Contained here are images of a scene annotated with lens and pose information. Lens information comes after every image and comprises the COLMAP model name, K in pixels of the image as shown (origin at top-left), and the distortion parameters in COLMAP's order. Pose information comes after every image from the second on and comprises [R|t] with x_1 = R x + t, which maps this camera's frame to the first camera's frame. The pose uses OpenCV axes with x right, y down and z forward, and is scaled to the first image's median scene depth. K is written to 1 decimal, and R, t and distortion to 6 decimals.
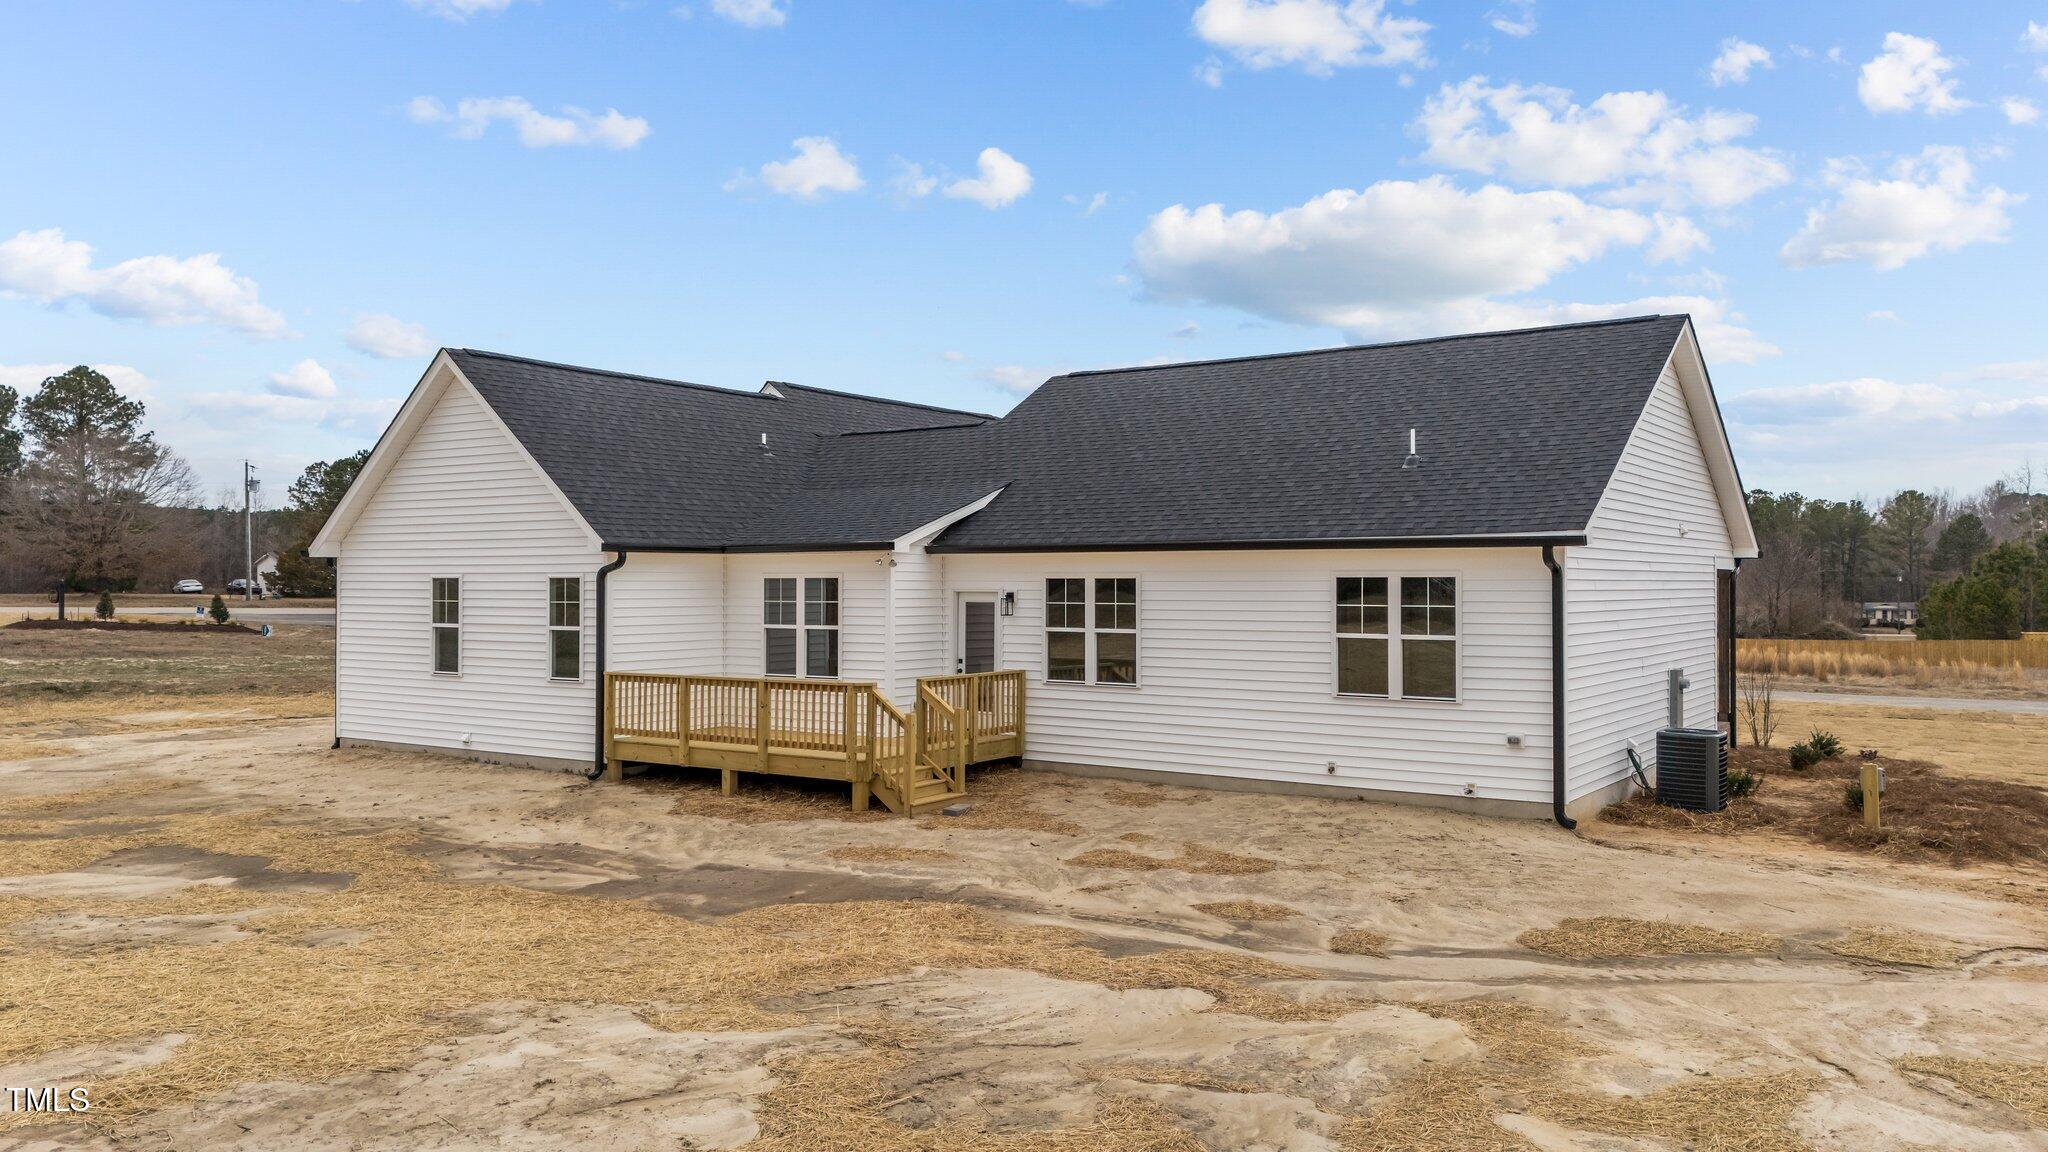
lens RADIAL K [[1509.7, 0, 1024.0], [0, 1509.7, 576.0], [0, 0, 1]] dist [0.096498, -0.099199]
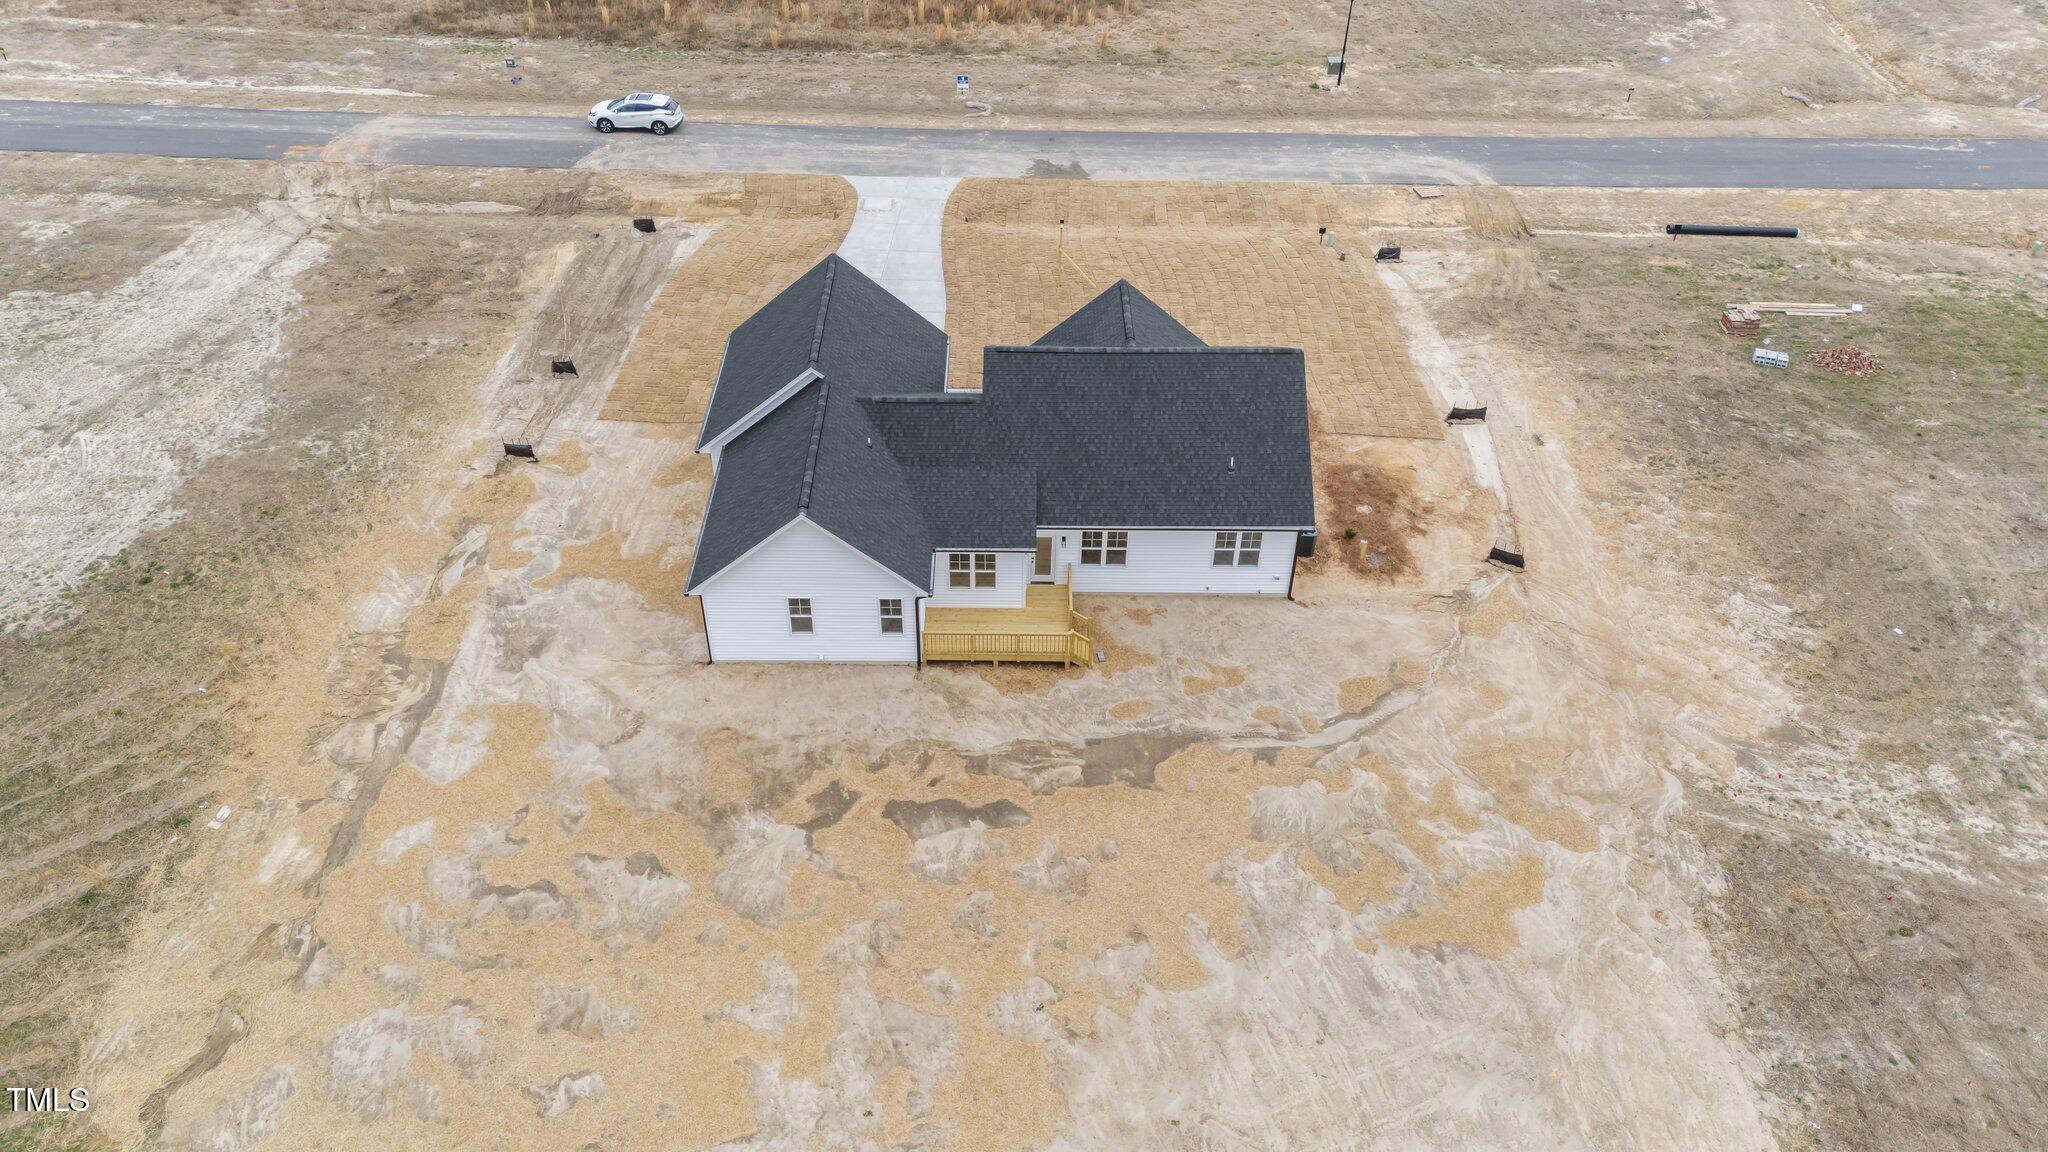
lens RADIAL K [[1507.7, 0, 1024.0], [0, 1507.7, 576.0], [0, 0, 1]] dist [0.236978, -0.565886]
pose [[0.818185, -0.357103, 0.450612, -1.128311], [-0.022459, 0.763285, 0.645671, -1.440199], [-0.574517, -0.538399, 0.616488, -0.404842]]
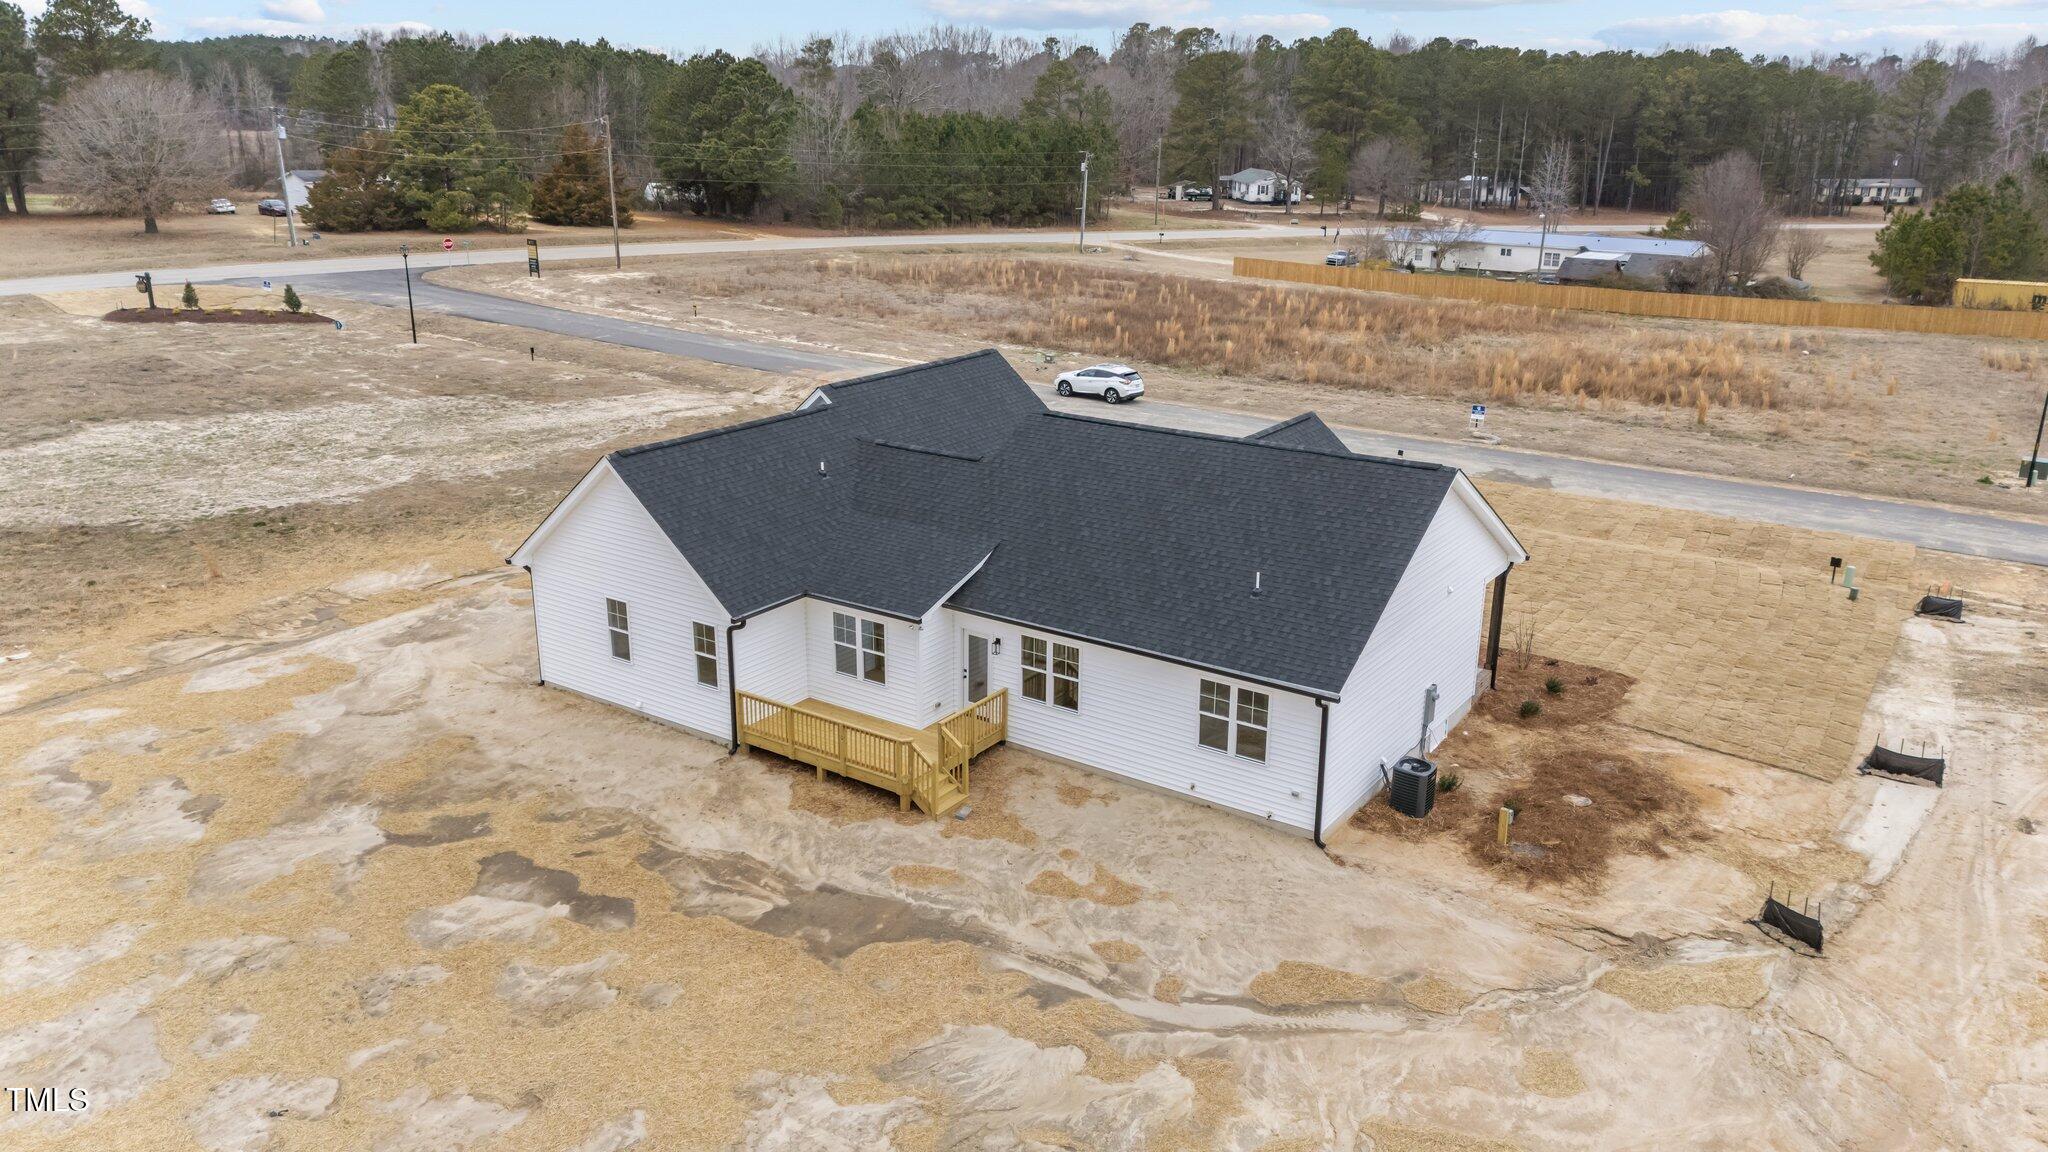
lens RADIAL K [[1509.7, 0, 1024.0], [0, 1509.7, 576.0], [0, 0, 1]] dist [0.096498, -0.099199]
pose [[0.999983, 0.005717, -0.001342, 0.019010], [-0.005011, 0.949842, 0.312691, -0.534766], [0.003062, -0.312679, 0.949854, -0.428652]]
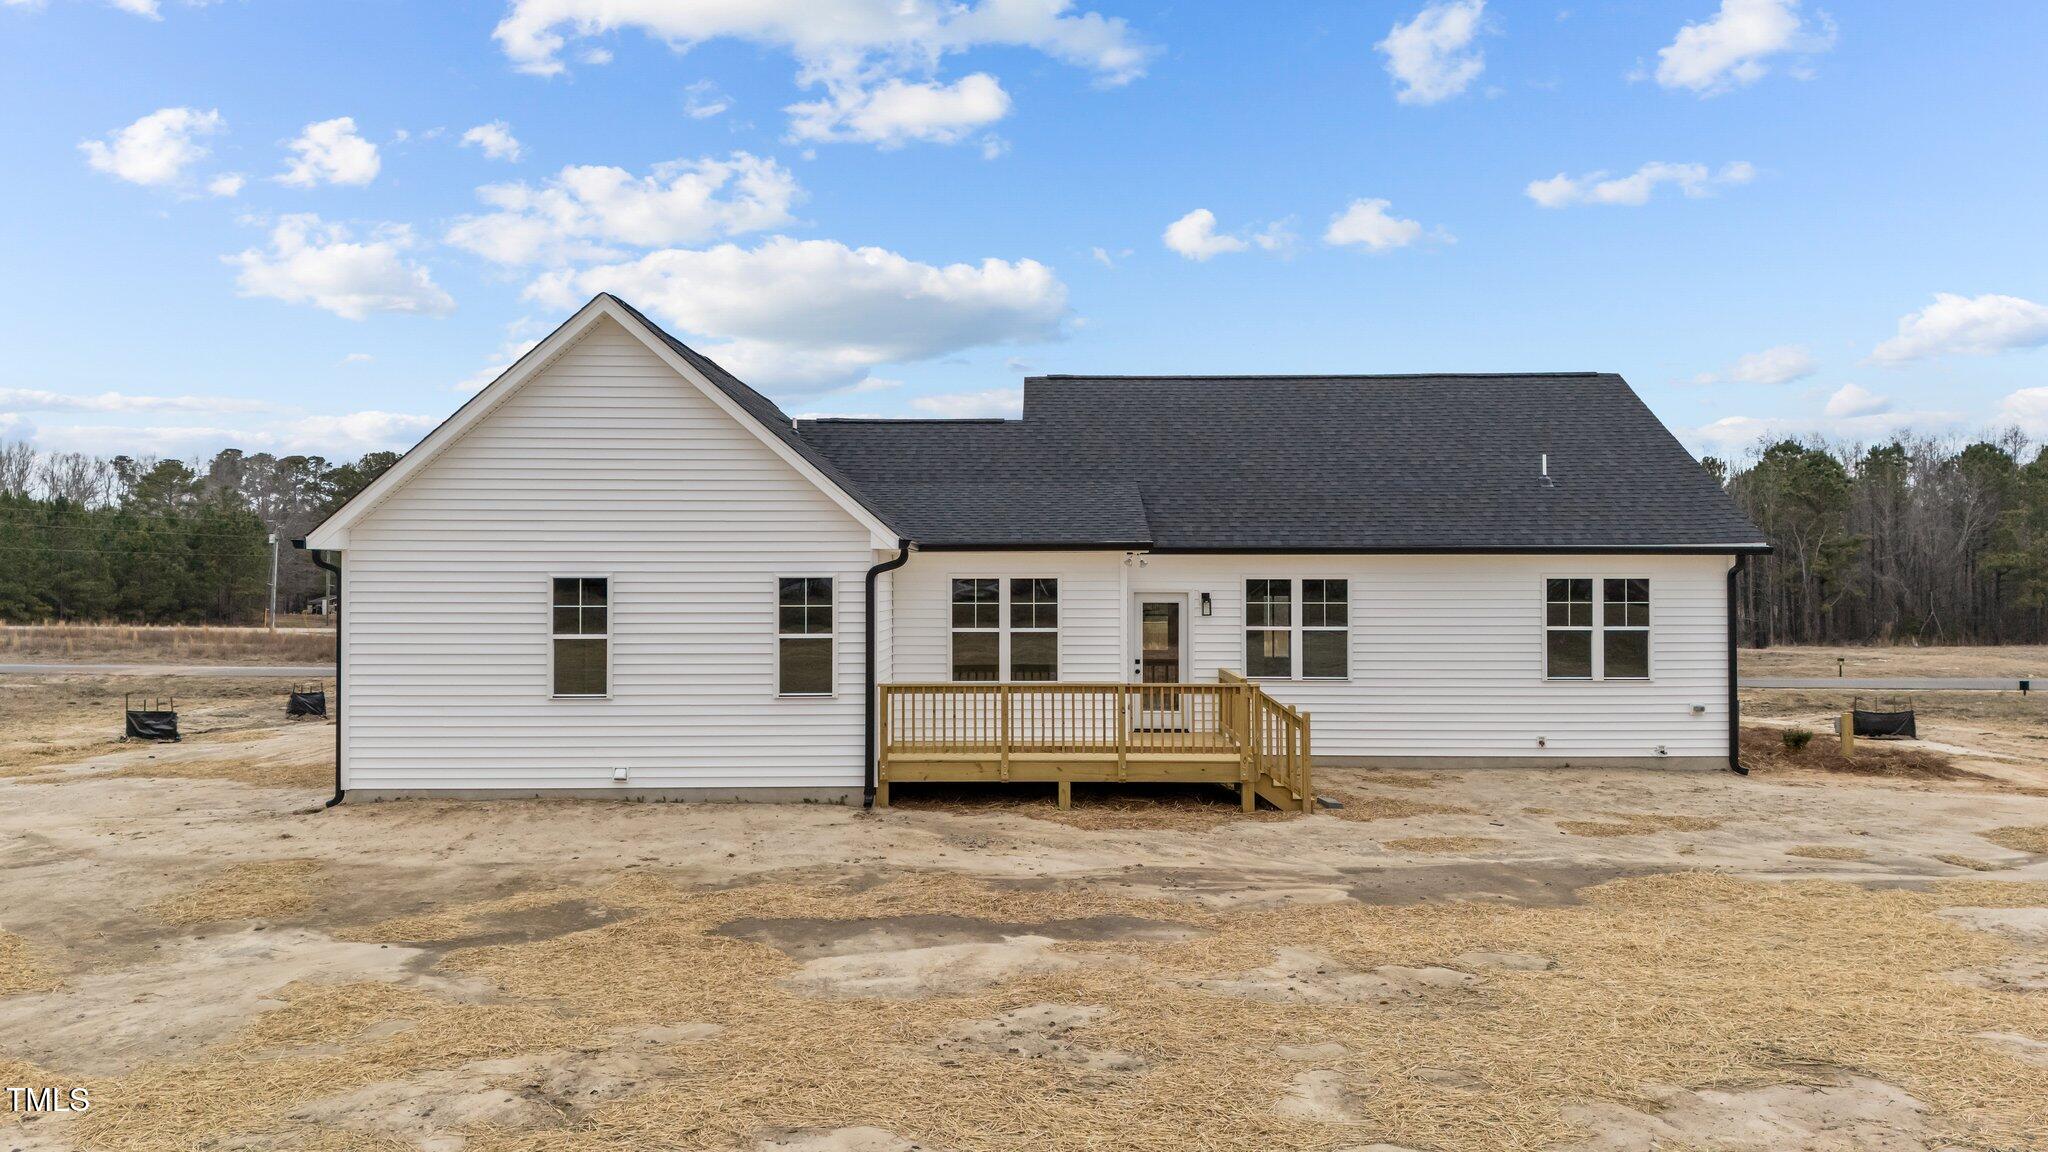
lens RADIAL K [[1509.7, 0, 1024.0], [0, 1509.7, 576.0], [0, 0, 1]] dist [0.096498, -0.099199]
pose [[0.821359, 0.003219, 0.570402, -0.715120], [-0.002300, 0.999995, -0.002331, 0.002104], [-0.570407, 0.000603, 0.821362, 0.231851]]
